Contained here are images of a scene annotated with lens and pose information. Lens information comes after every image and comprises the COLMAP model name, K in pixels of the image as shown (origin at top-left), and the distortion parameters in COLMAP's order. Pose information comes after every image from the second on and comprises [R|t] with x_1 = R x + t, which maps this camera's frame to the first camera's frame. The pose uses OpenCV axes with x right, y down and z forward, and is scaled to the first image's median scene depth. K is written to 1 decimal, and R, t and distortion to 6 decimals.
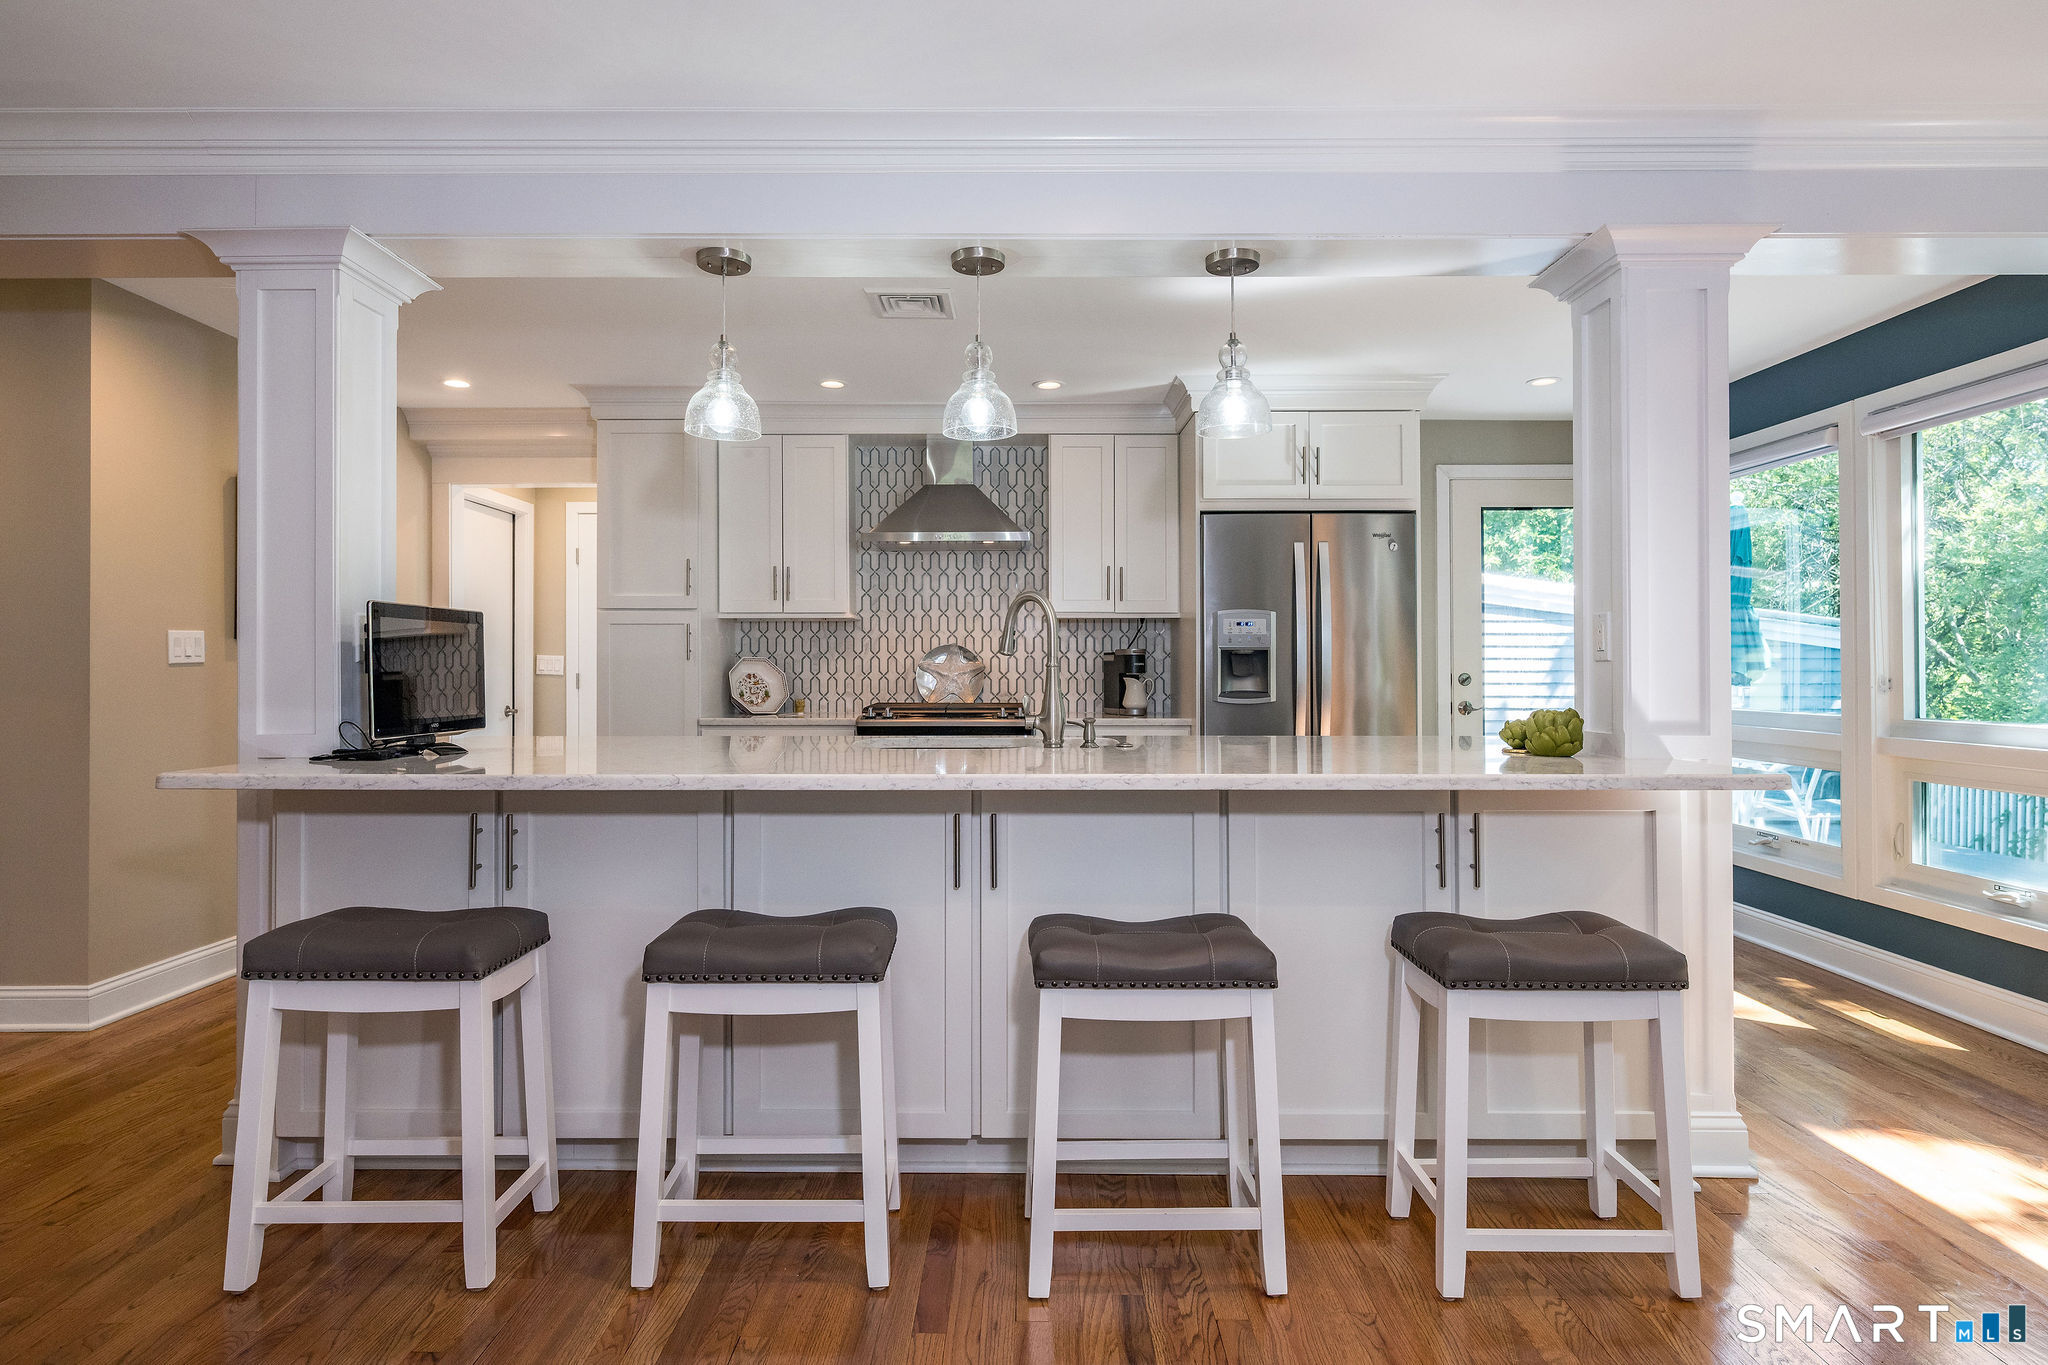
lens RADIAL K [[1100.8, 0, 1012.7], [0, 1100.8, 669.7], [0, 0, 1]] dist [0.000224, -0.005188]
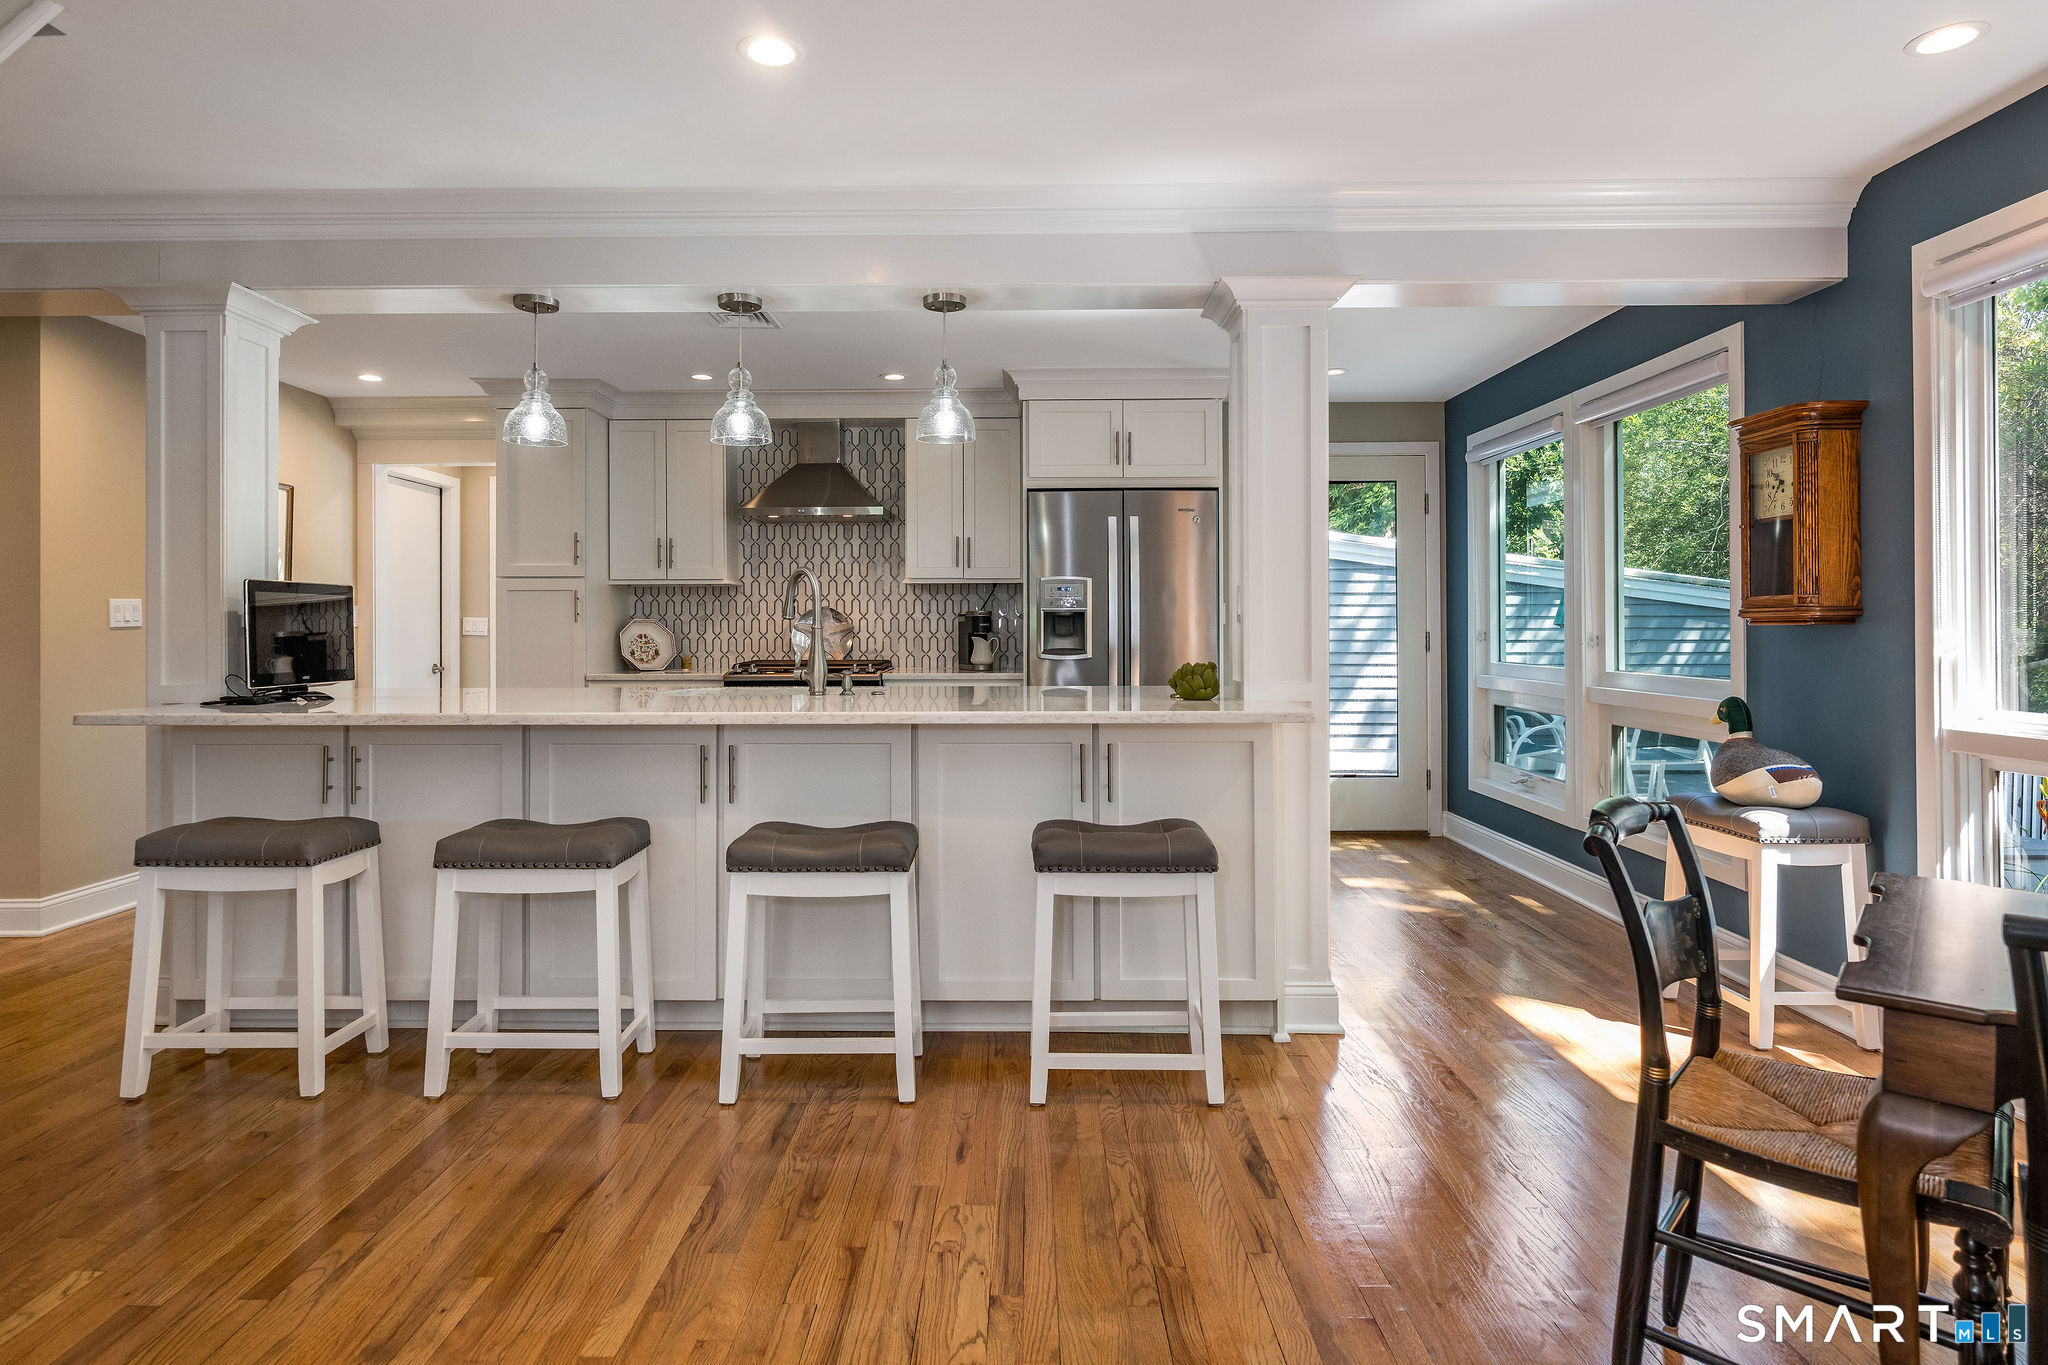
lens RADIAL K [[1100.8, 0, 982.0], [0, 1100.8, 629.8], [0, 0, 1]] dist [0.000224, -0.005188]
pose [[0.999966, -0.003264, -0.007611, 0.130130], [0.003276, 0.999993, 0.001550, -0.001575], [0.007606, -0.001575, 0.999970, -0.124984]]
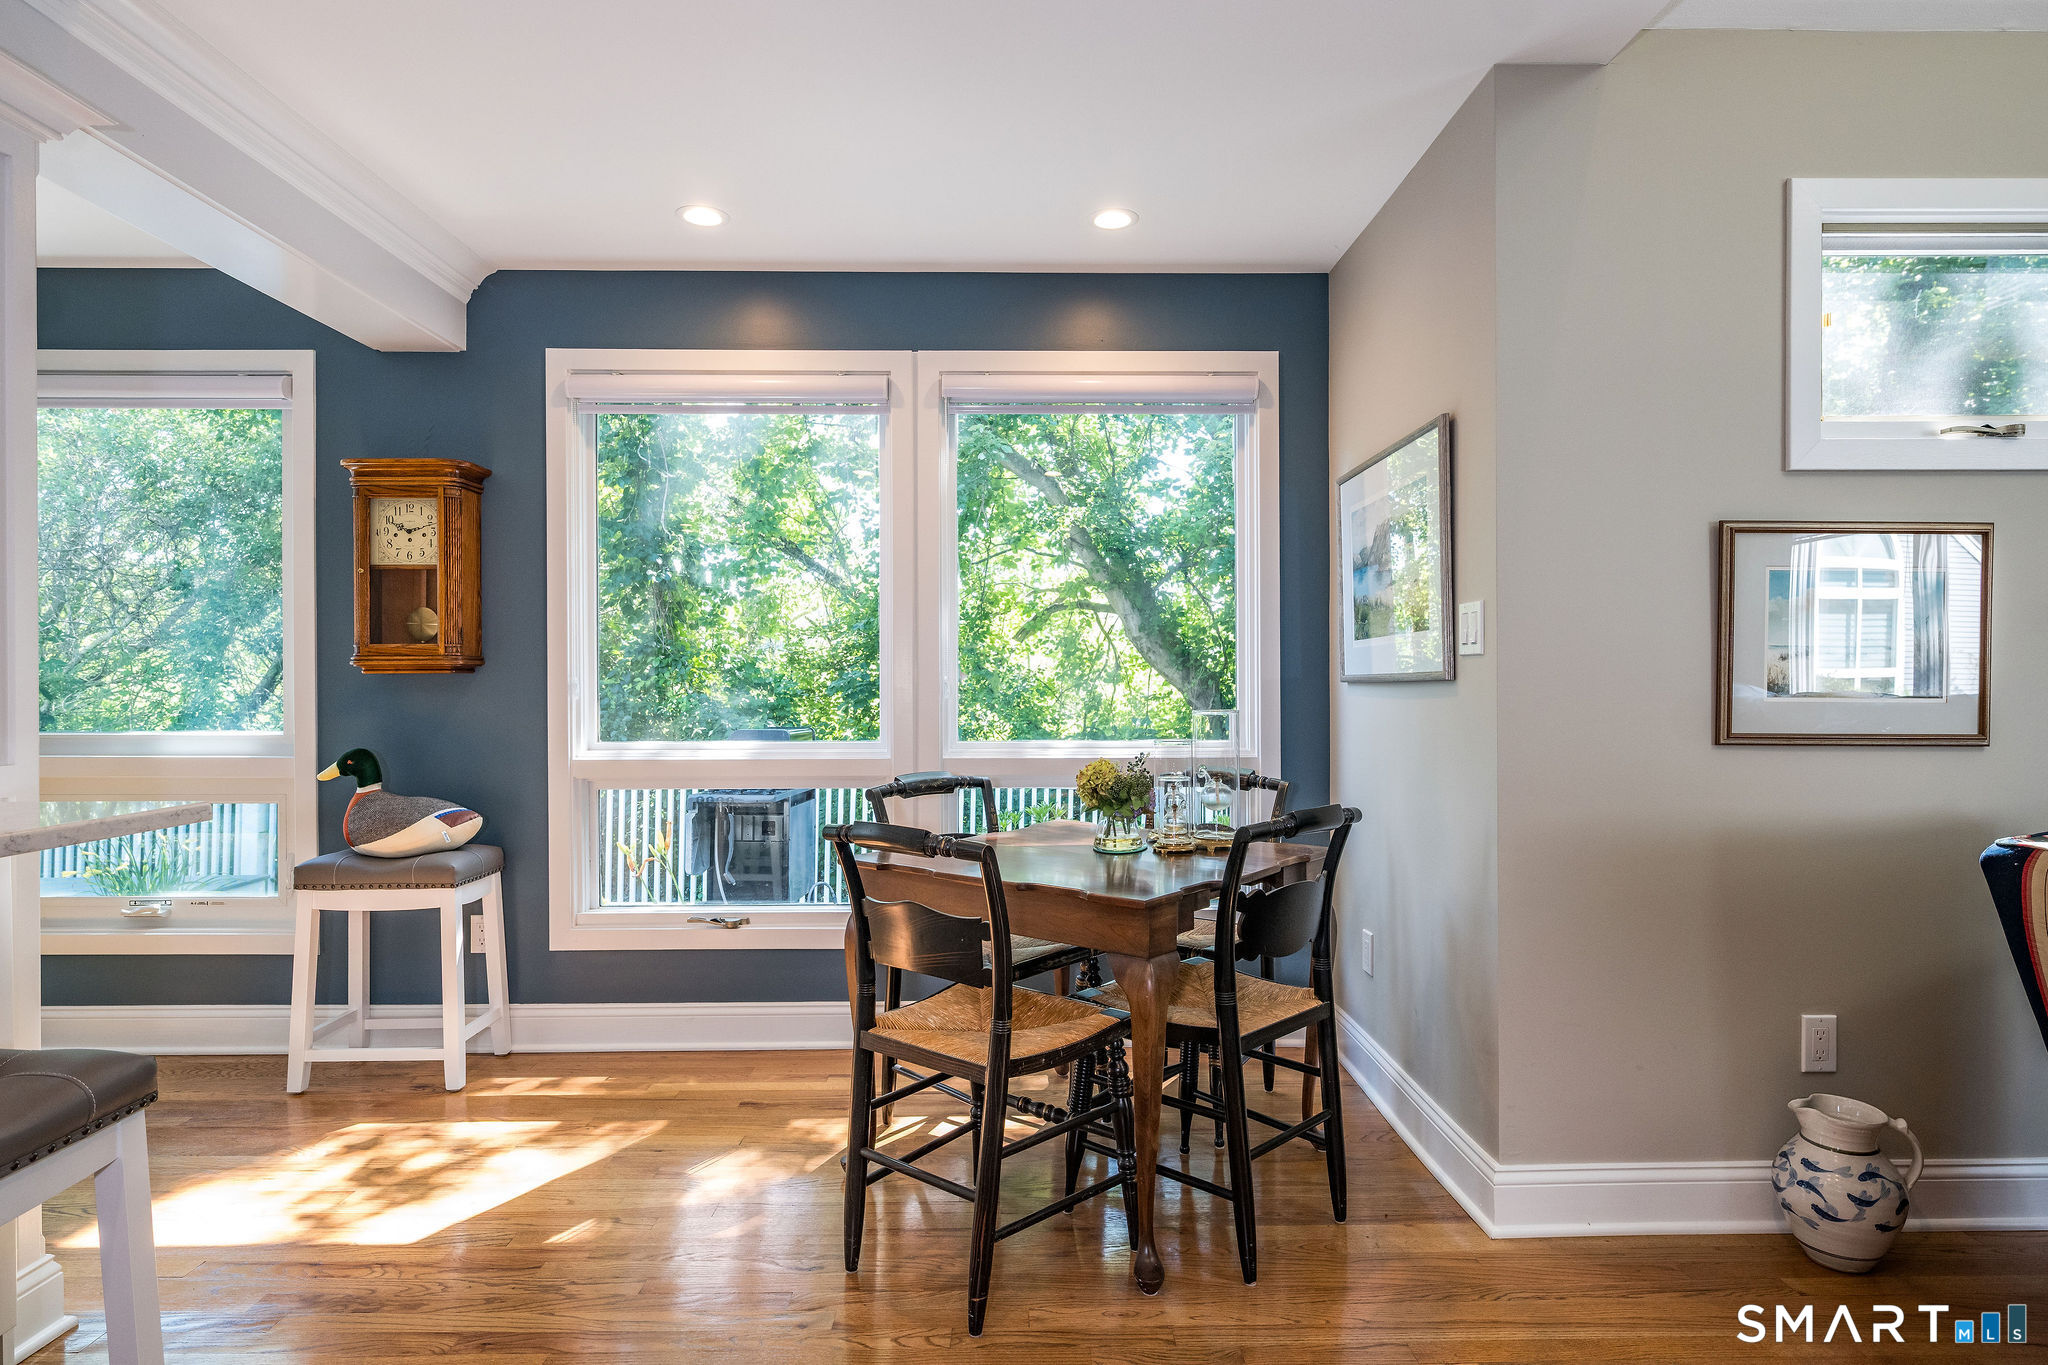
lens RADIAL K [[1100.8, 0, 1023.1], [0, 1100.8, 675.7], [0, 0, 1]] dist [0.000224, -0.005188]
pose [[-0.019819, 0.005752, 0.999787, -0.054629], [-0.000742, 0.999983, -0.005768, 0.003020], [-0.999803, -0.000856, -0.019814, 0.162836]]
